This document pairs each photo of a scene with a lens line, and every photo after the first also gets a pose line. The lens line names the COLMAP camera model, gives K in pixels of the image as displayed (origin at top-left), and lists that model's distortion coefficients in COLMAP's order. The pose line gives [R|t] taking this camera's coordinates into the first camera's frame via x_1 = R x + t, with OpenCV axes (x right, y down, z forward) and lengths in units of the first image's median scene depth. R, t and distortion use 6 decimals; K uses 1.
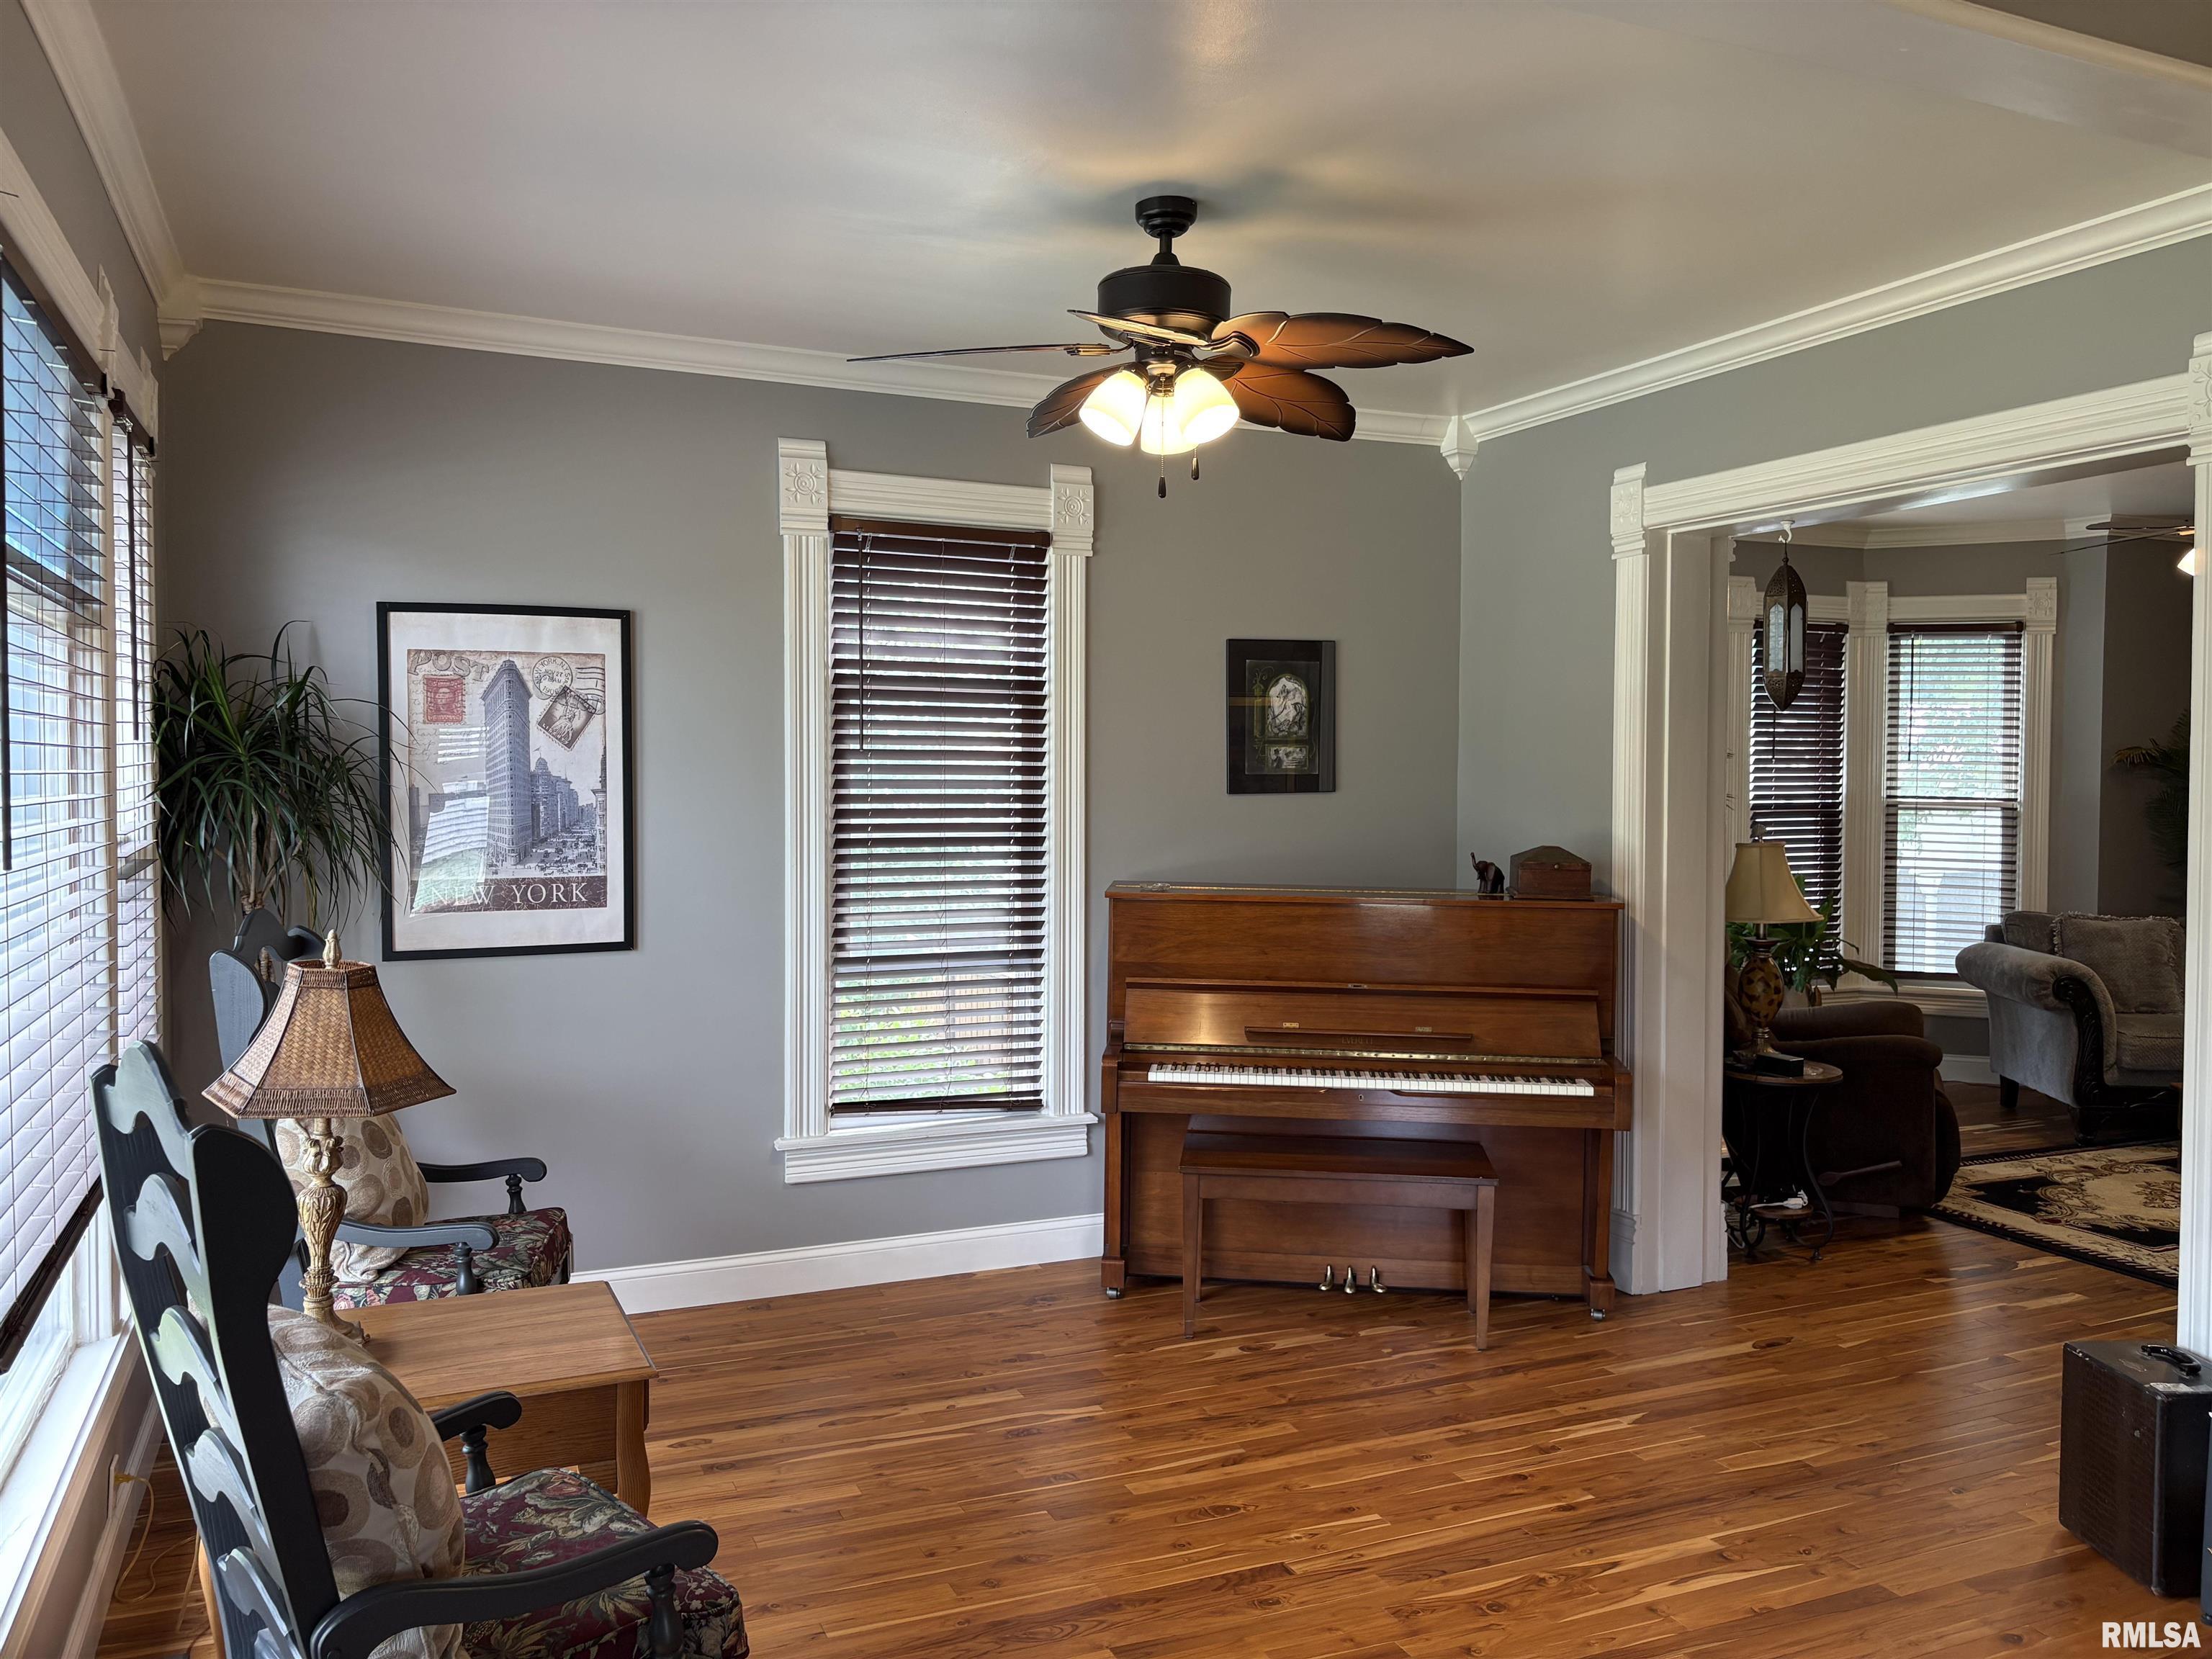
lens RADIAL K [[1689.9, 0, 1106.0], [0, 1689.9, 825.9], [0, 0, 1]] dist [0.024857, -0.014808]
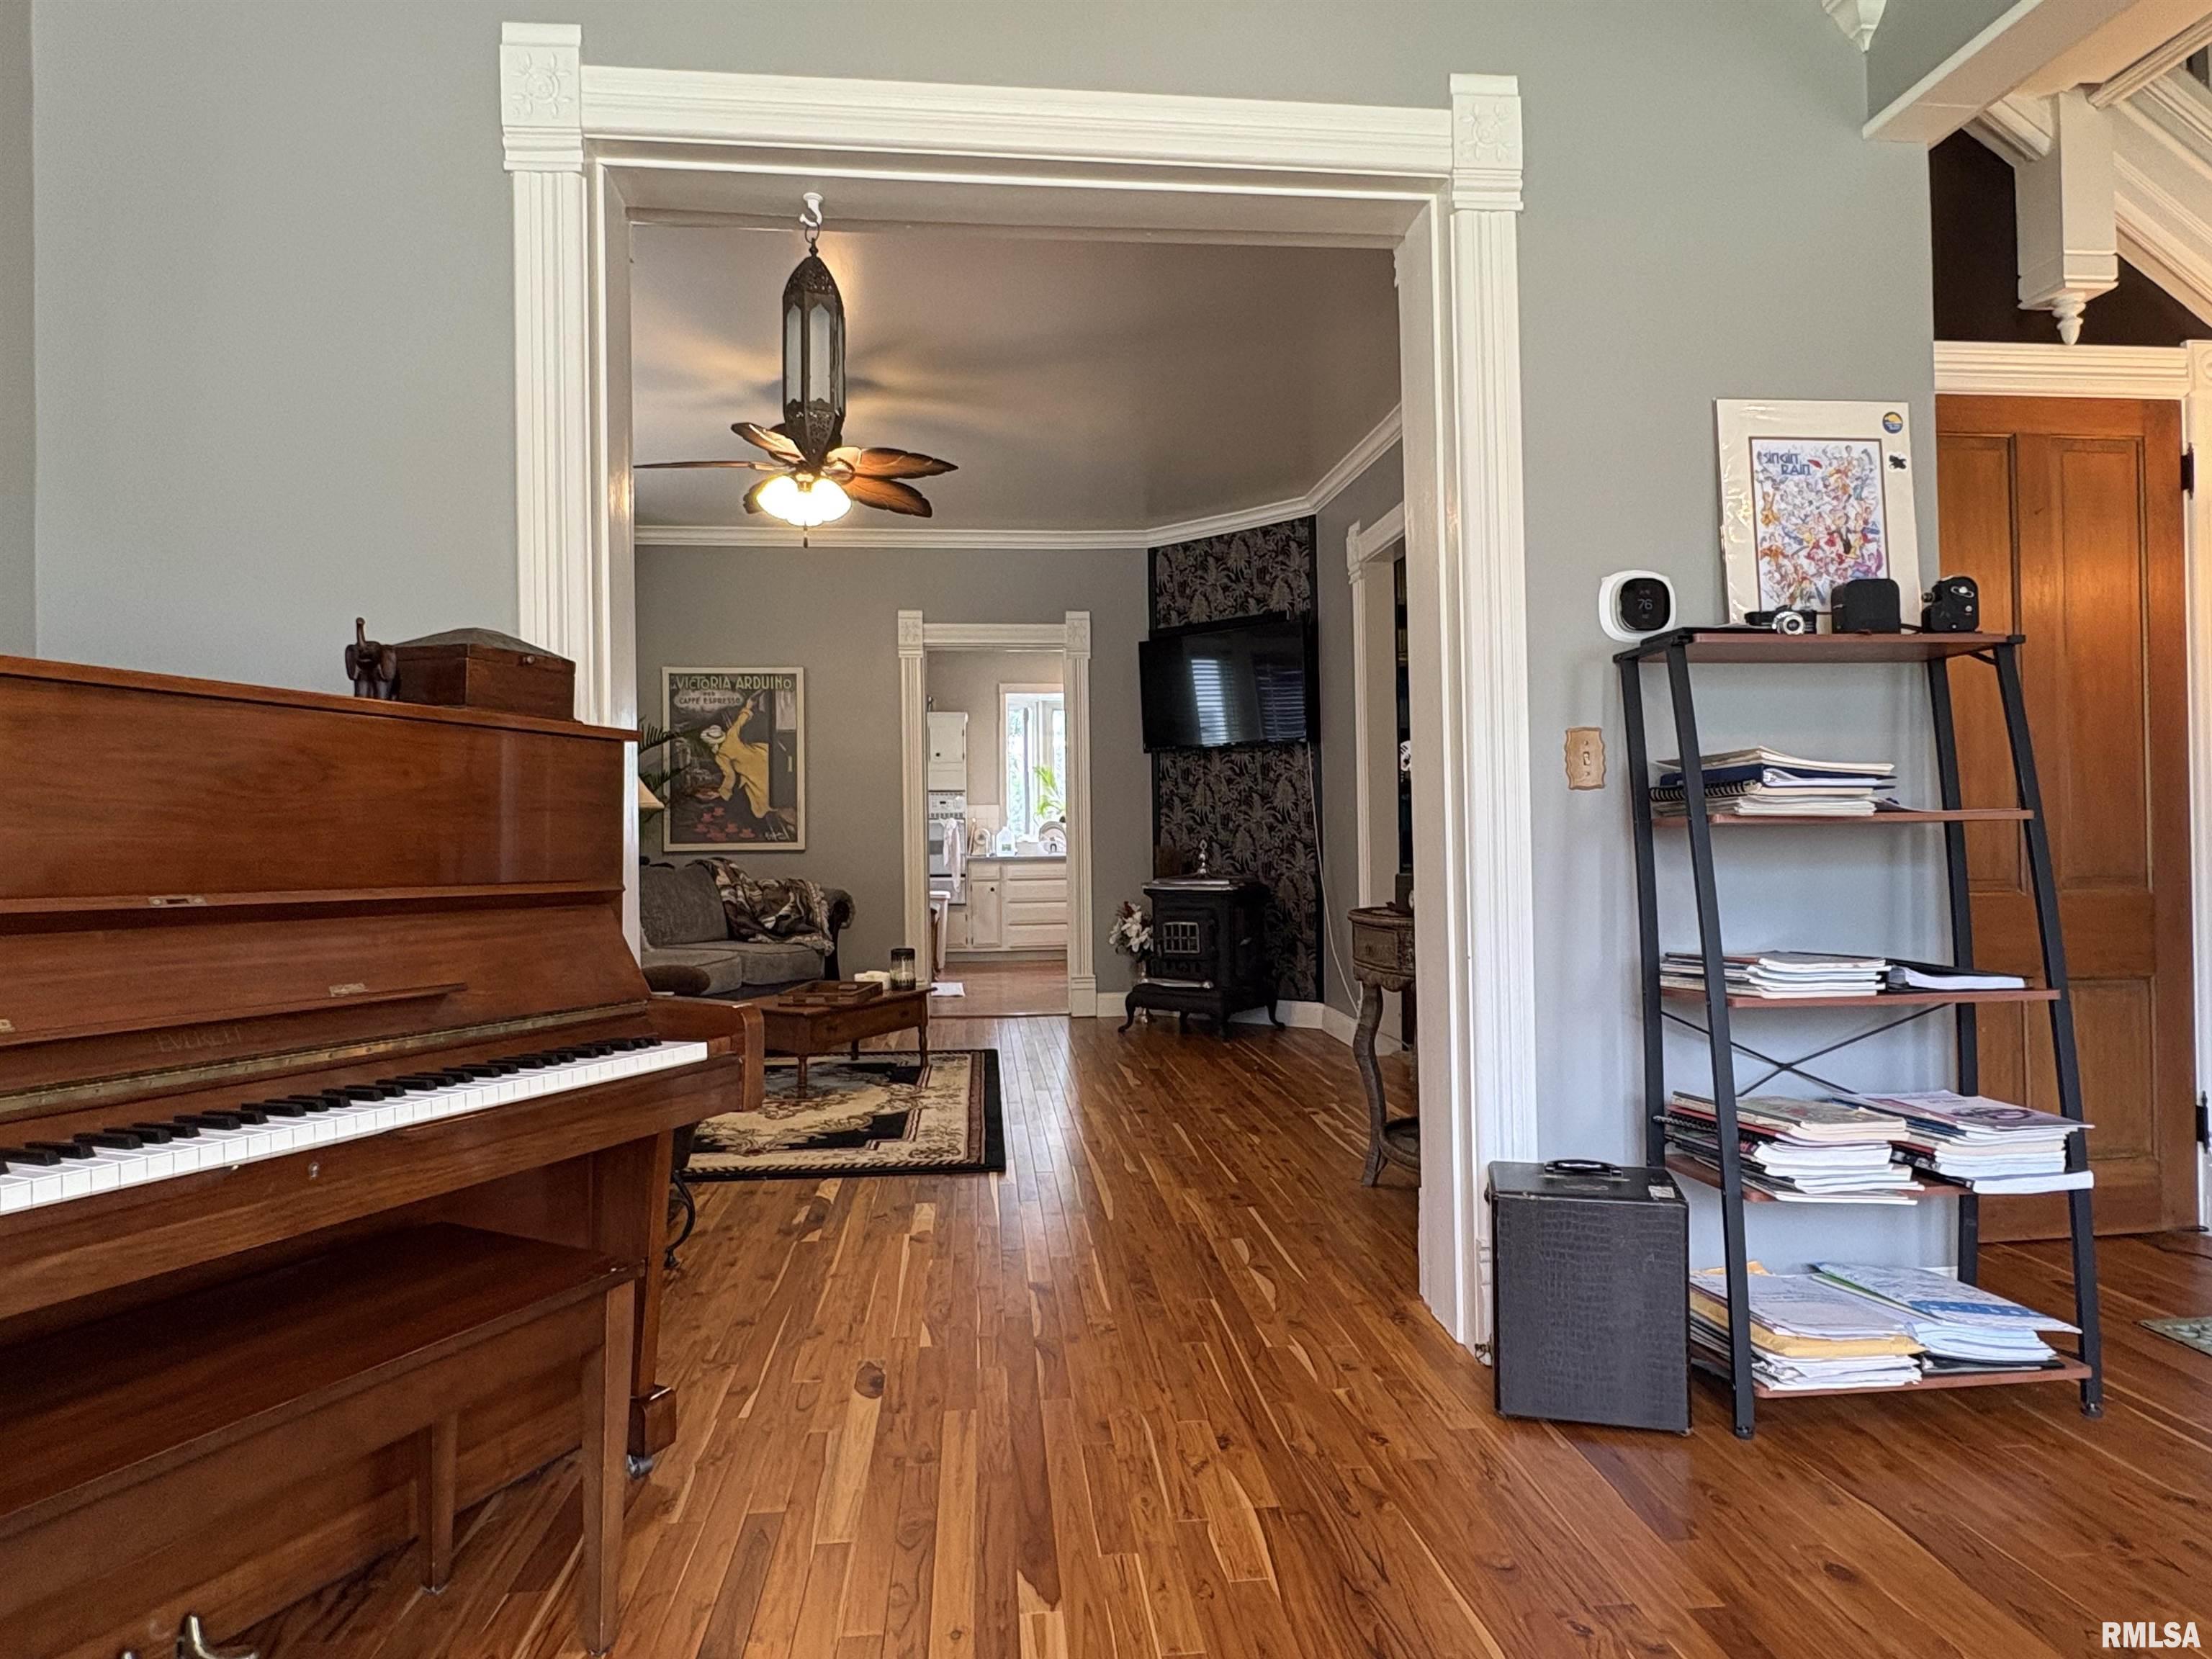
lens RADIAL K [[1298.3, 0, 1101.4], [0, 1298.3, 826.4], [0, 0, 1]] dist [0.006026, 0.000487]
pose [[0.306314, 0.004549, 0.951920, -0.074152], [0.047398, 0.998675, -0.020025, 0.099973], [-0.950750, 0.051253, 0.305693, 0.754498]]
